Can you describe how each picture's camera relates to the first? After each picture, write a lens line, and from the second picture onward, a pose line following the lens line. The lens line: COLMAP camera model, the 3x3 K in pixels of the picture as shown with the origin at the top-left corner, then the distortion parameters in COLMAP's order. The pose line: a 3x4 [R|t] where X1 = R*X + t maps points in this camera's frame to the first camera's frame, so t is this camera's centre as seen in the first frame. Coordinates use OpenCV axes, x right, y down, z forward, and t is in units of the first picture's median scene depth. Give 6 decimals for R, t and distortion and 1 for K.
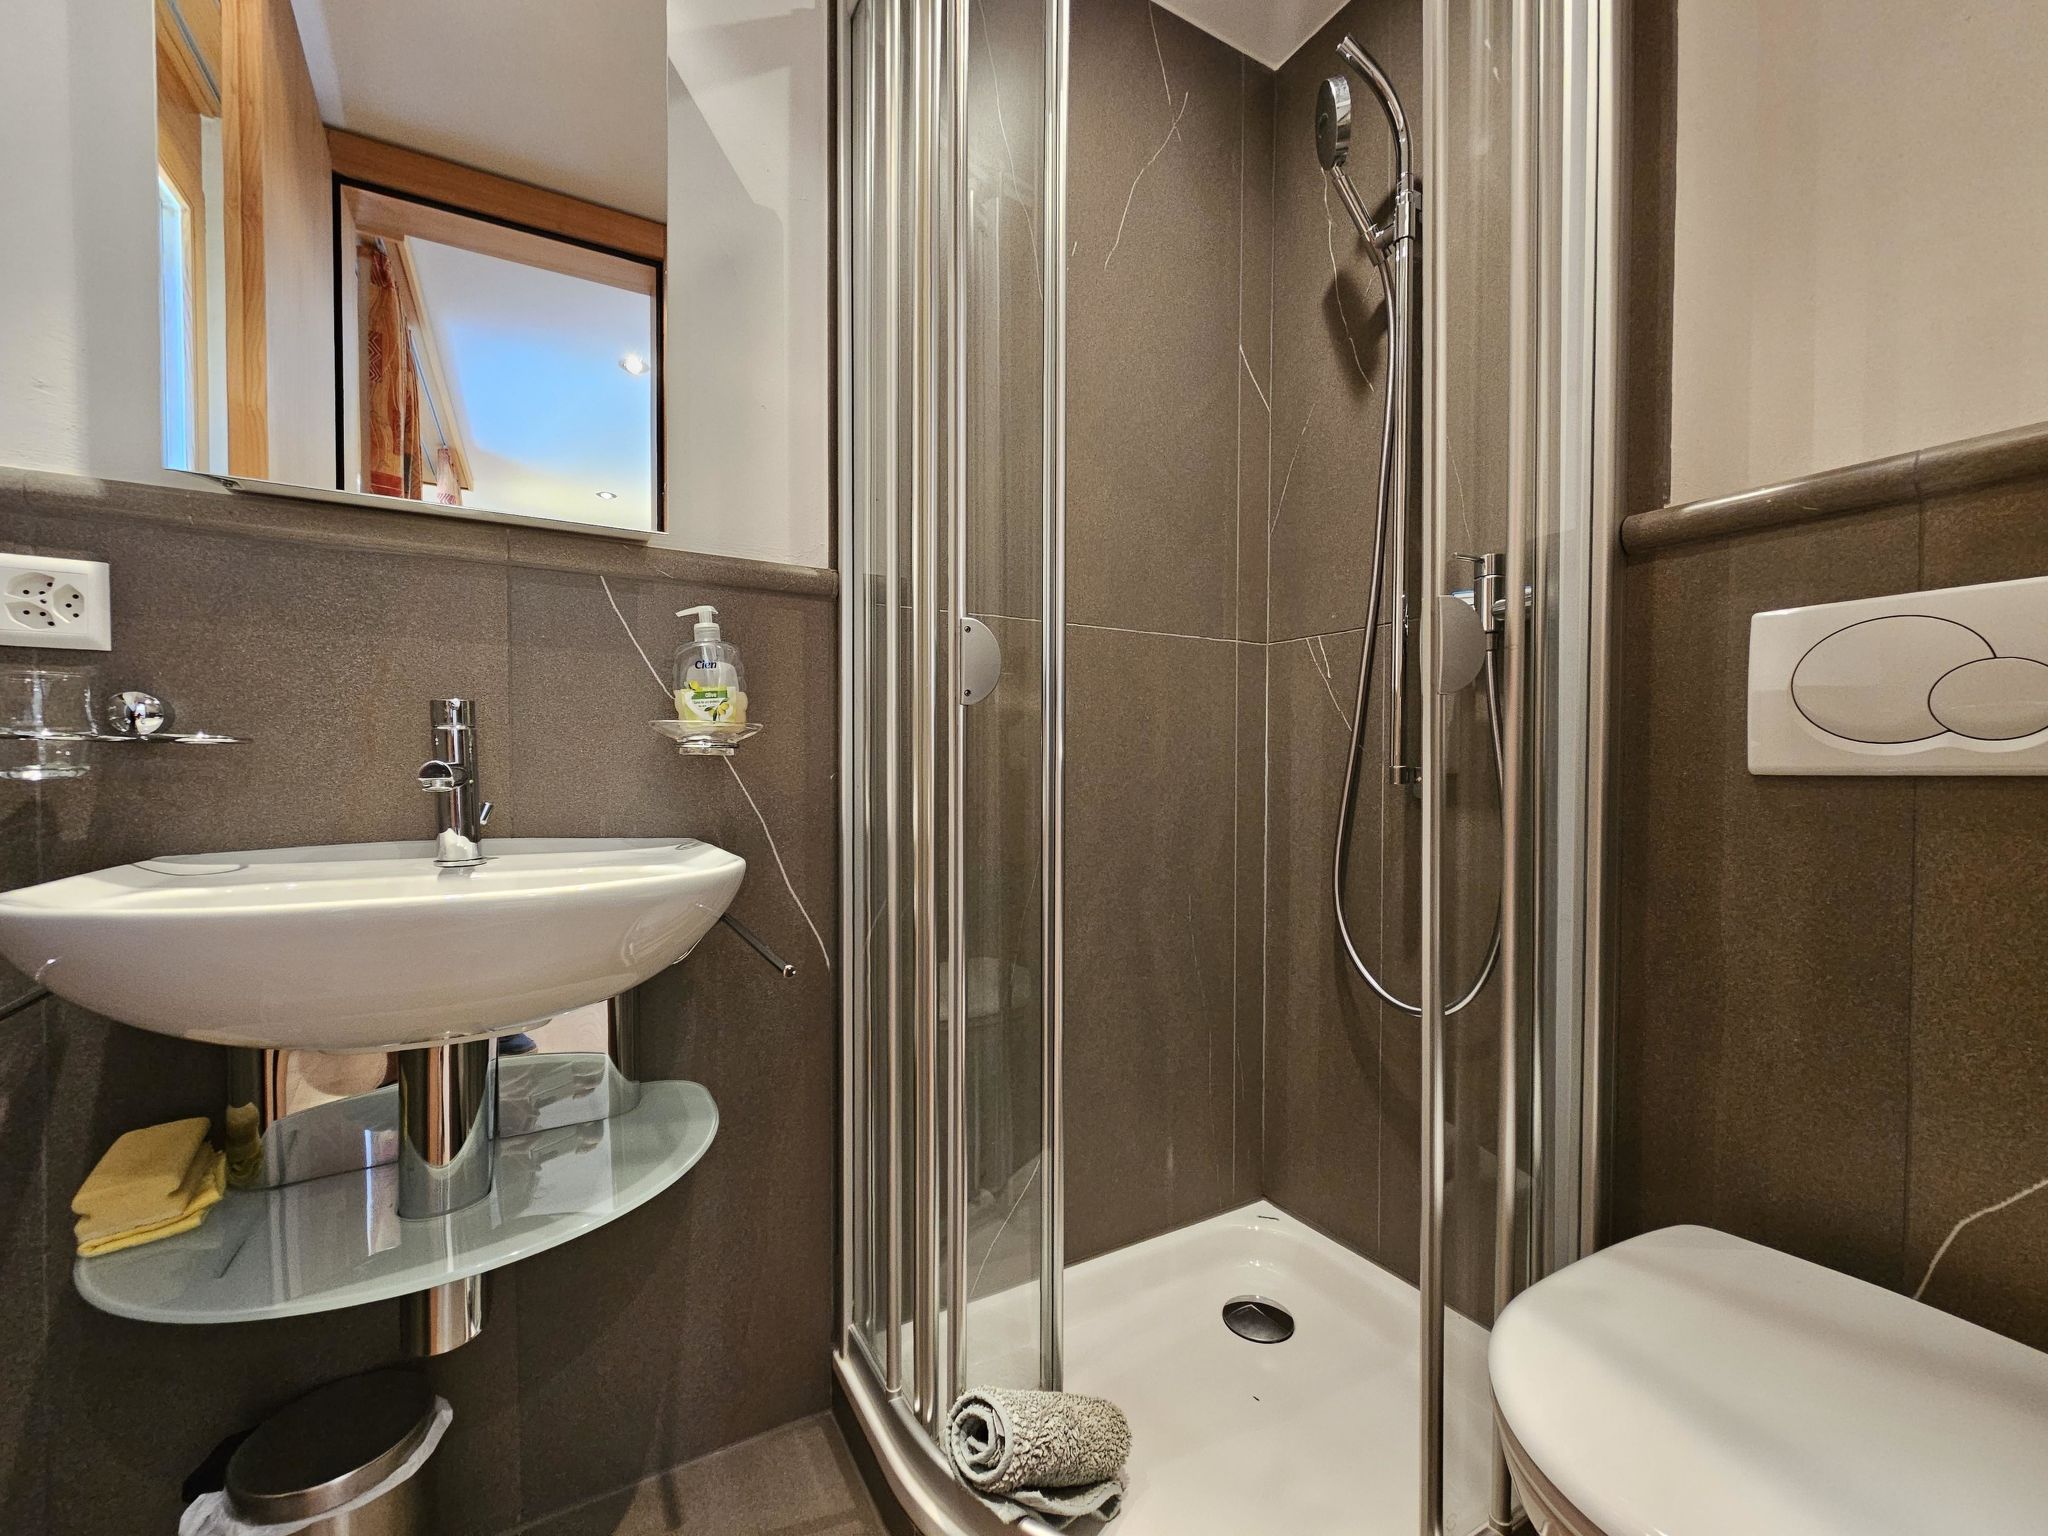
lens RADIAL K [[844.2, 0, 1013.3], [0, 844.2, 781.7], [0, 0, 1]] dist [0.000614, -0.000094]
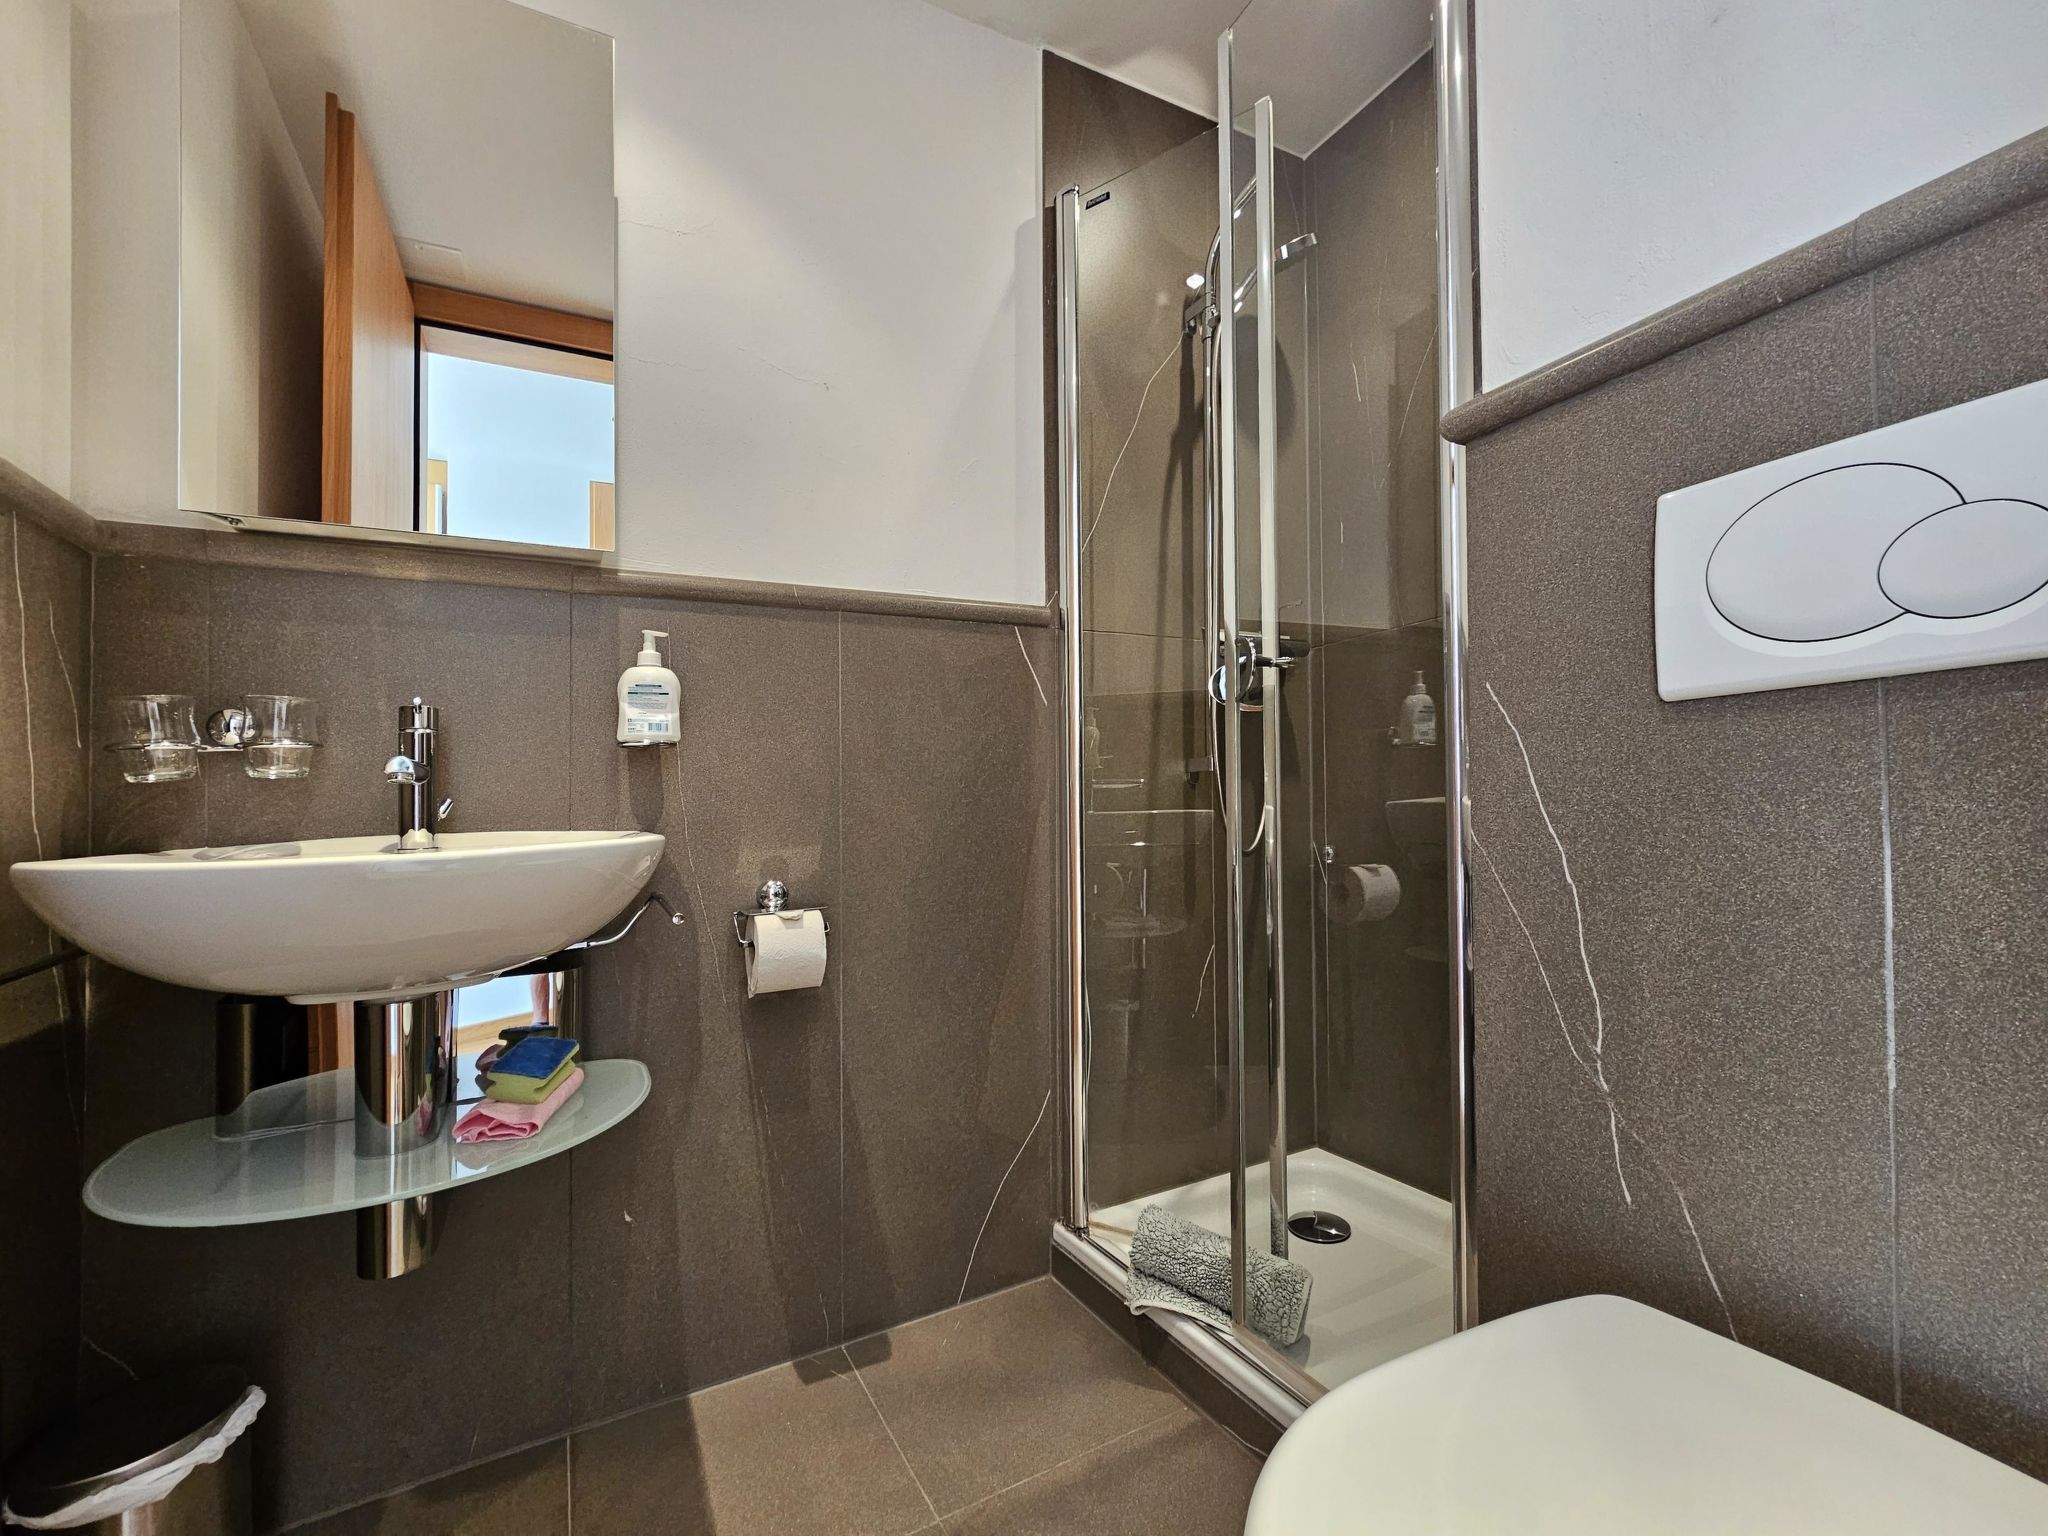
lens RADIAL K [[844.2, 0, 1013.3], [0, 844.2, 781.7], [0, 0, 1]] dist [0.000614, -0.000094]
pose [[0.965782, -0.026141, -0.258036, 0.428665], [0.017799, 0.999242, -0.034611, 0.065723], [0.258745, 0.028834, 0.965515, 0.103466]]
